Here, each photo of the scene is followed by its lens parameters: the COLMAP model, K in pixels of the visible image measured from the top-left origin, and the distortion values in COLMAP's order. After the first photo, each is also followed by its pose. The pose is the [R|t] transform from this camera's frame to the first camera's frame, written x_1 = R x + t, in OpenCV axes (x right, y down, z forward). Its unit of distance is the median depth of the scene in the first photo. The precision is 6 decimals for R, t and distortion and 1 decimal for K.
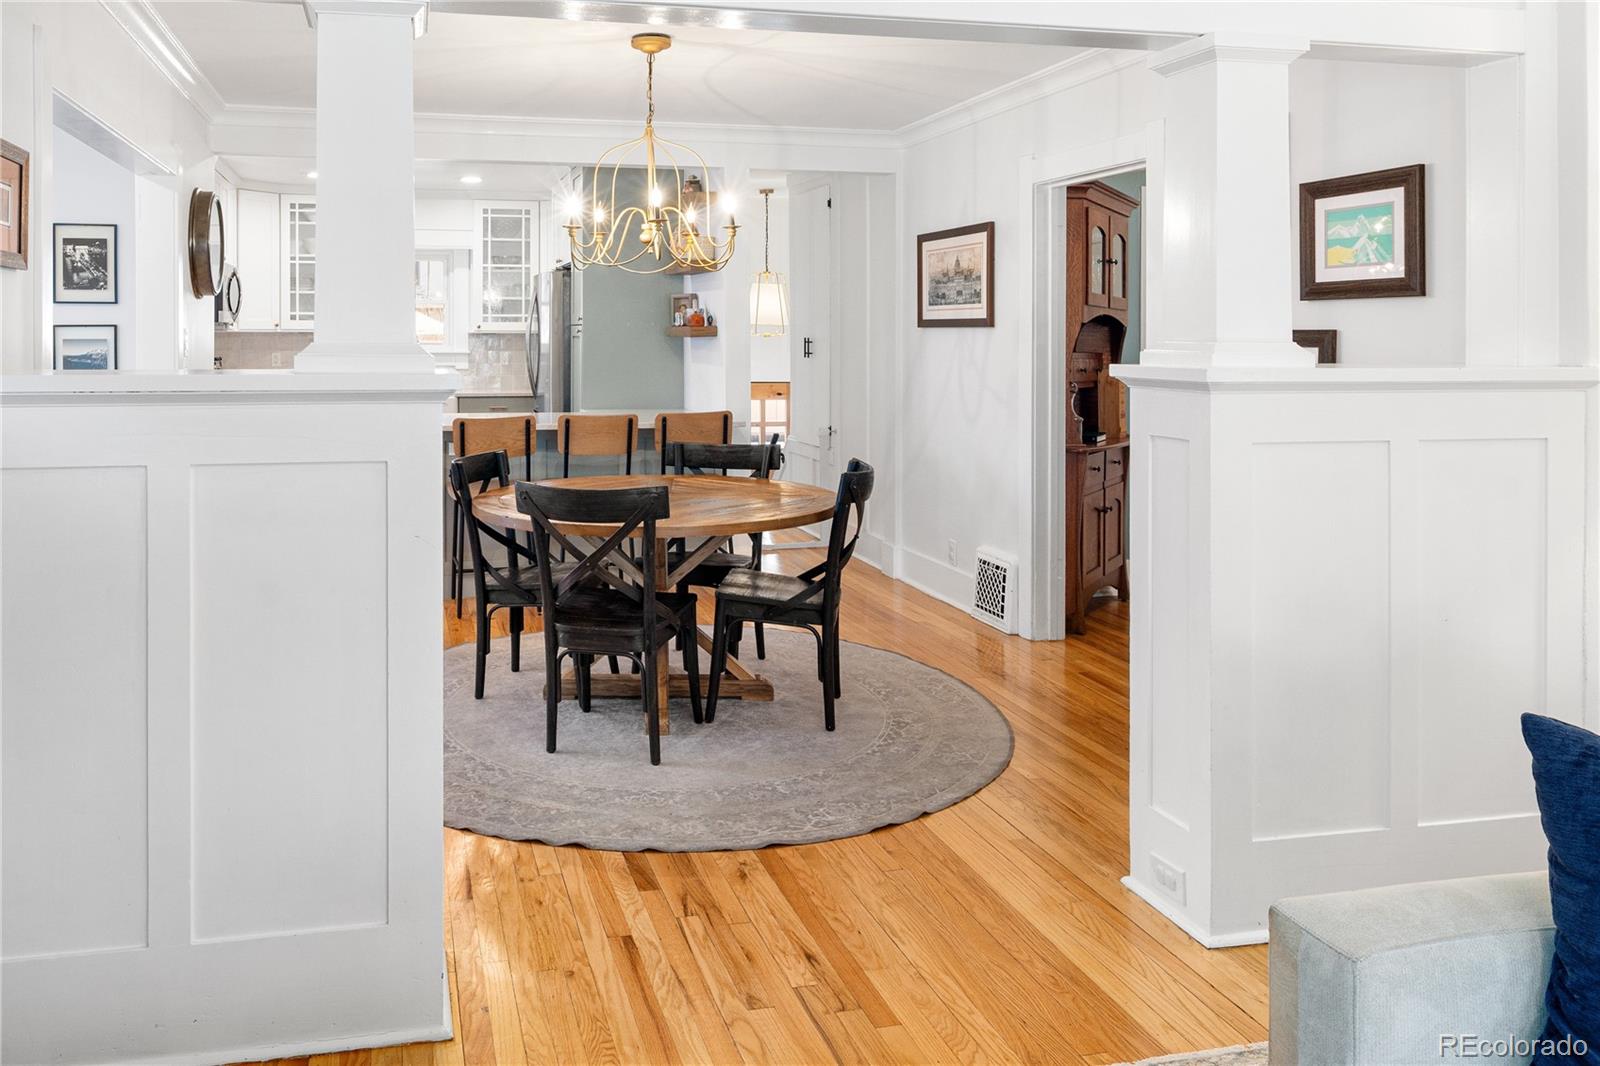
lens RADIAL K [[1193.5, 0, 630.6], [0, 1193.5, 330.1], [0, 0, 1]] dist [-0.003483, 0.008700]
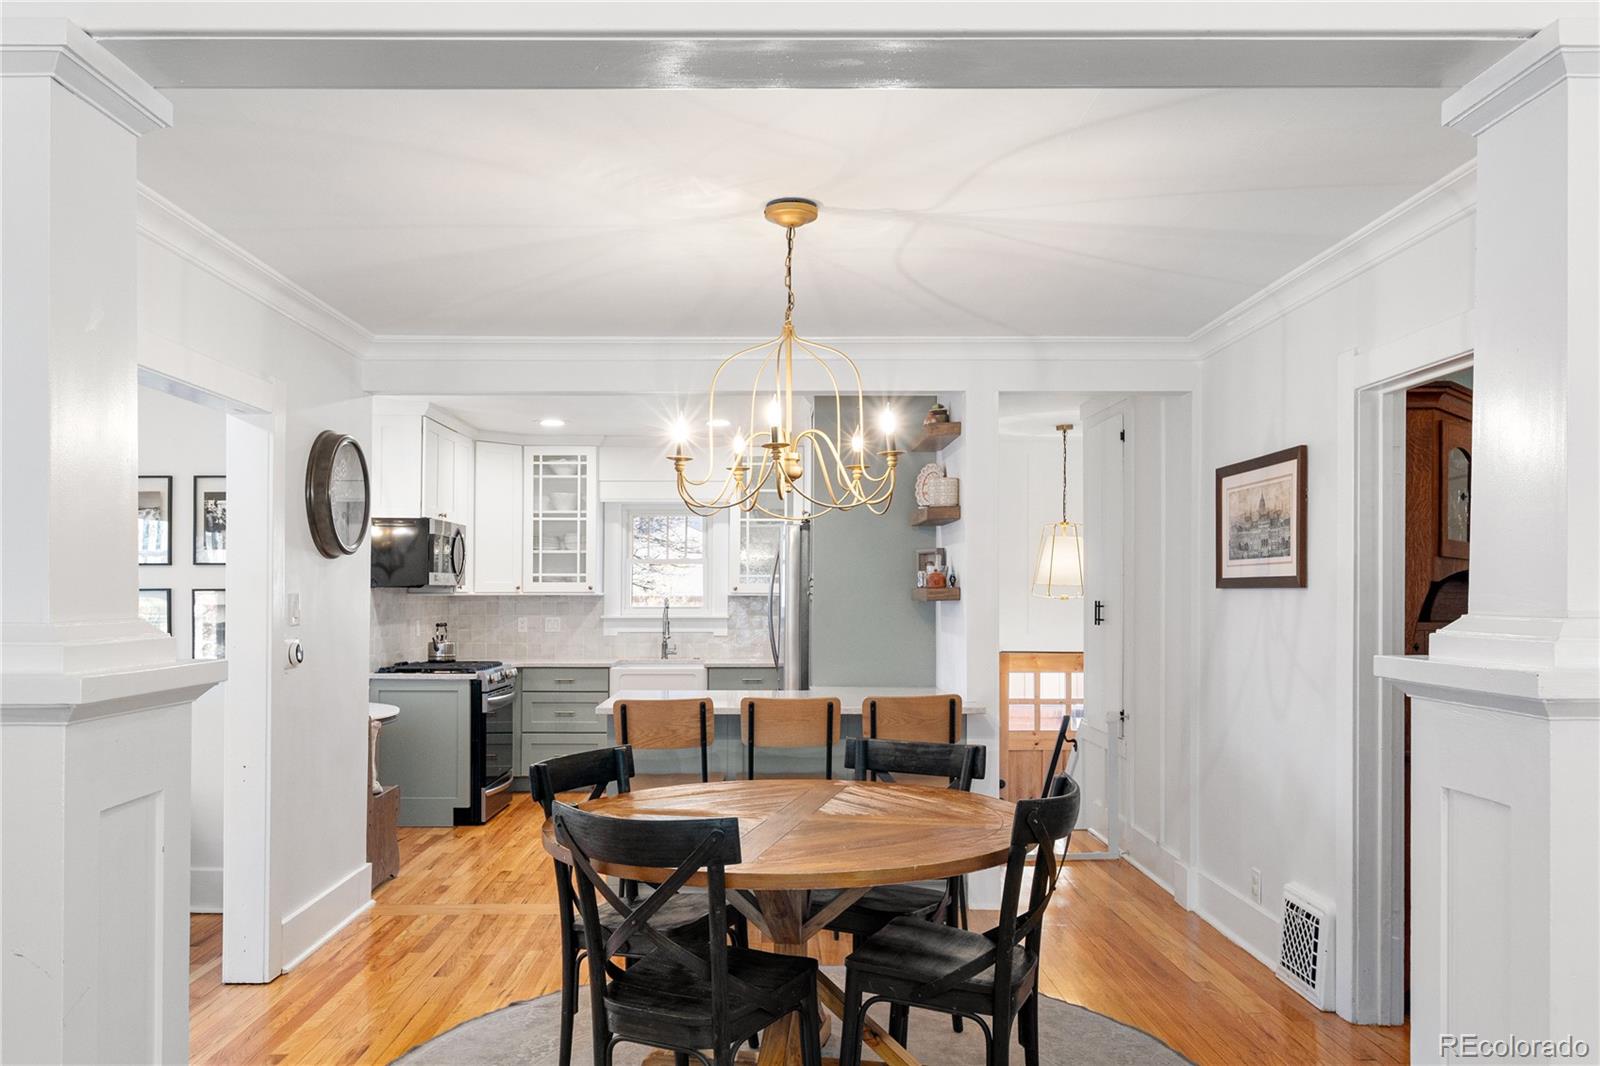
lens RADIAL K [[1193.5, 0, 768.8], [0, 1193.5, 589.1], [0, 0, 1]] dist [-0.003483, 0.008700]
pose [[0.980495, -0.002950, -0.196524, 0.130344], [0.002685, 0.999995, -0.001618, -0.001415], [0.196527, 0.001058, 0.980498, 0.221449]]
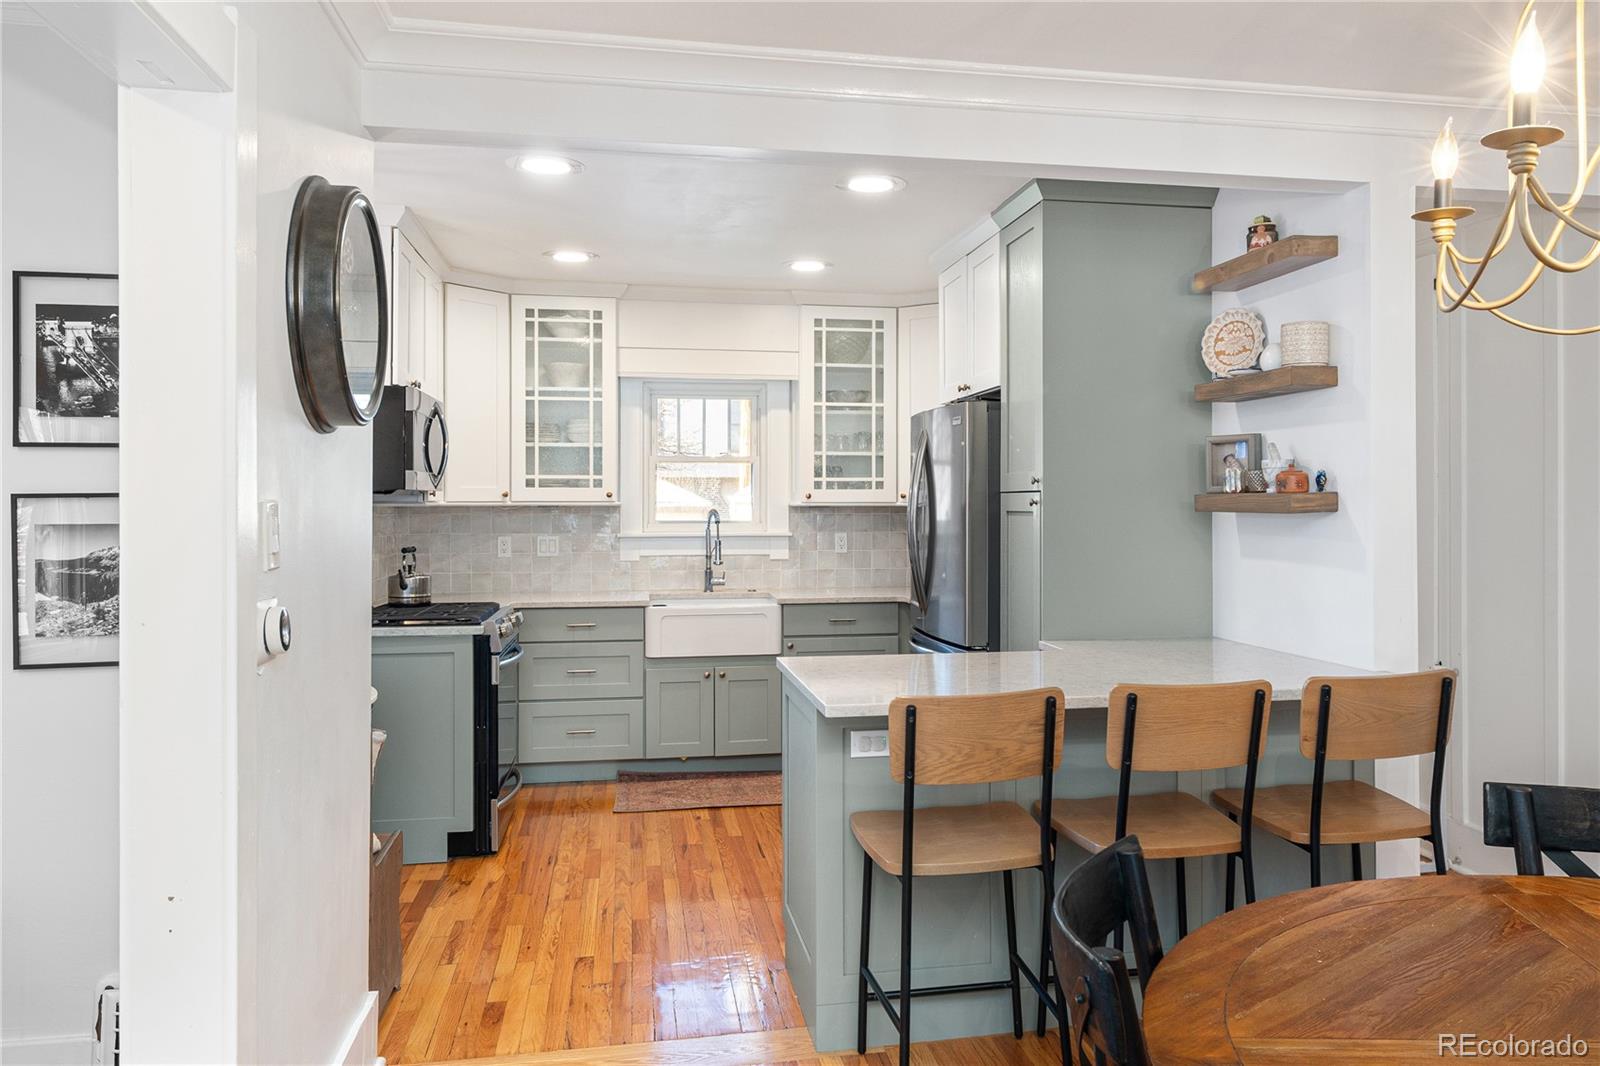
lens RADIAL K [[1193.5, 0, 861.4], [0, 1193.5, 509.2], [0, 0, 1]] dist [-0.003483, 0.008700]
pose [[0.999991, -0.003131, -0.003000, -0.170512], [0.003153, 0.999969, 0.007152, -0.000224], [0.002977, -0.007162, 0.999970, 0.591989]]
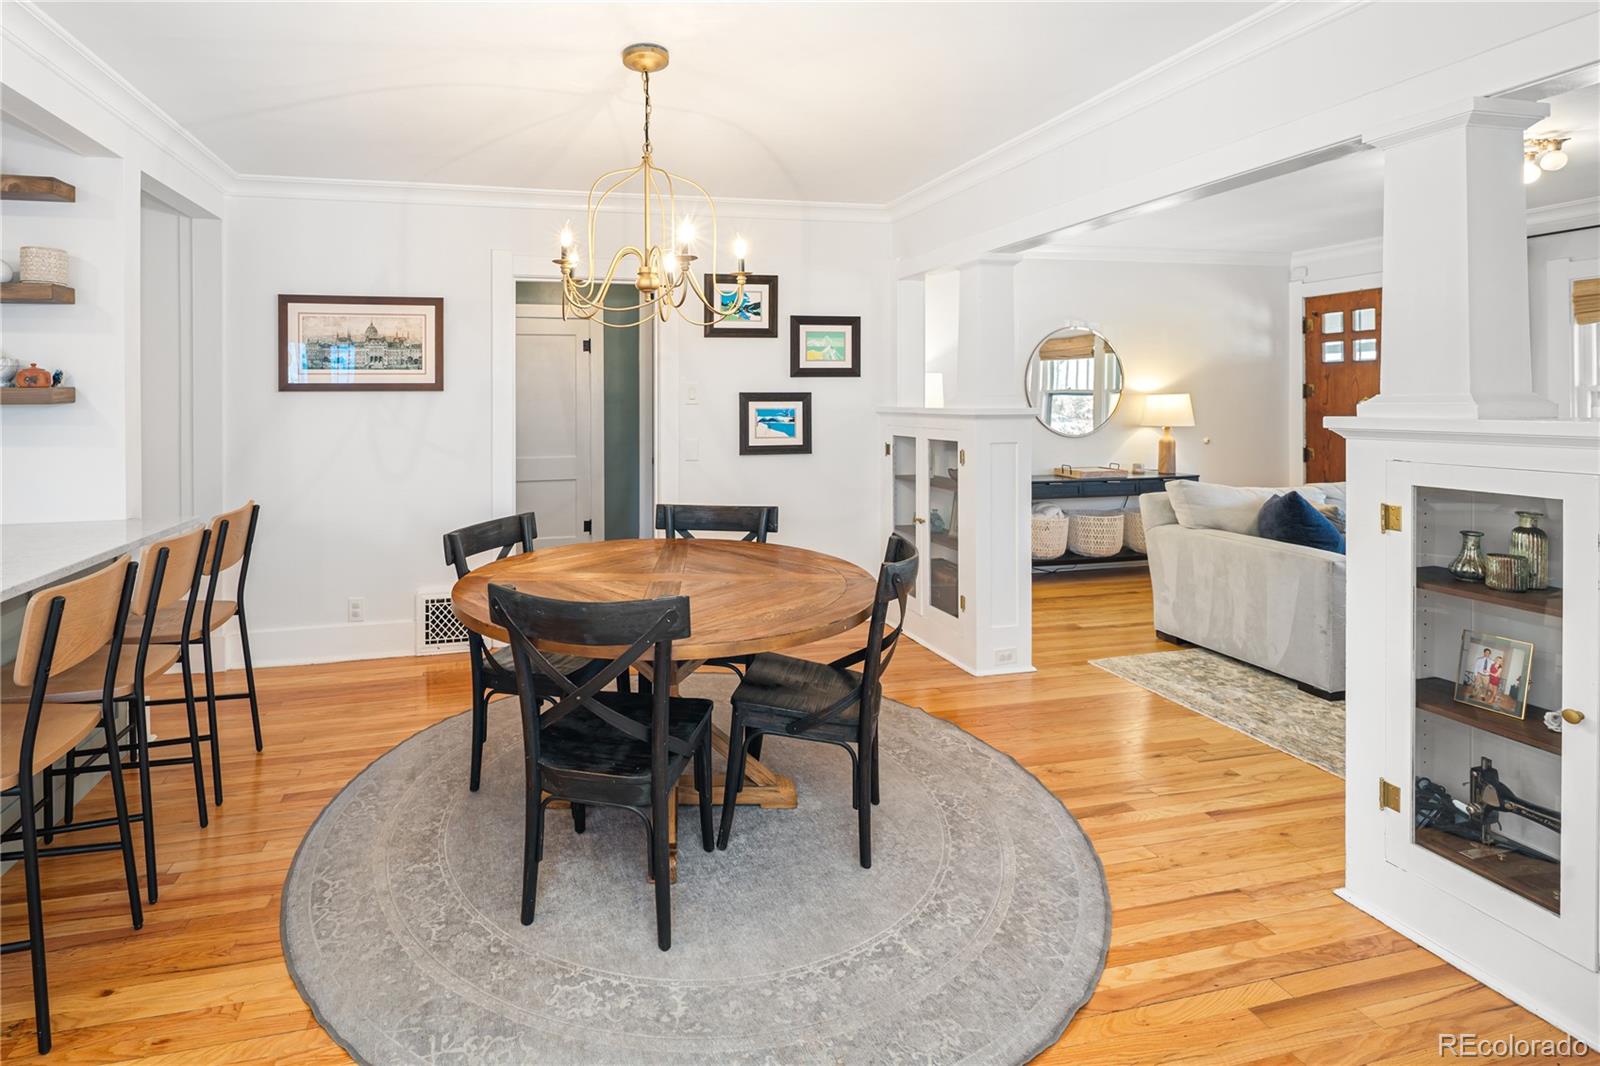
lens RADIAL K [[775.0, 0, 690.8], [0, 775.0, 397.5], [0, 0, 1]] dist [0.003790, -0.003006]
pose [[-0.016846, 0.000760, 0.999858, -0.463546], [0.004516, 0.999990, -0.000684, 0.005502], [-0.999848, 0.004503, -0.016849, 0.824761]]
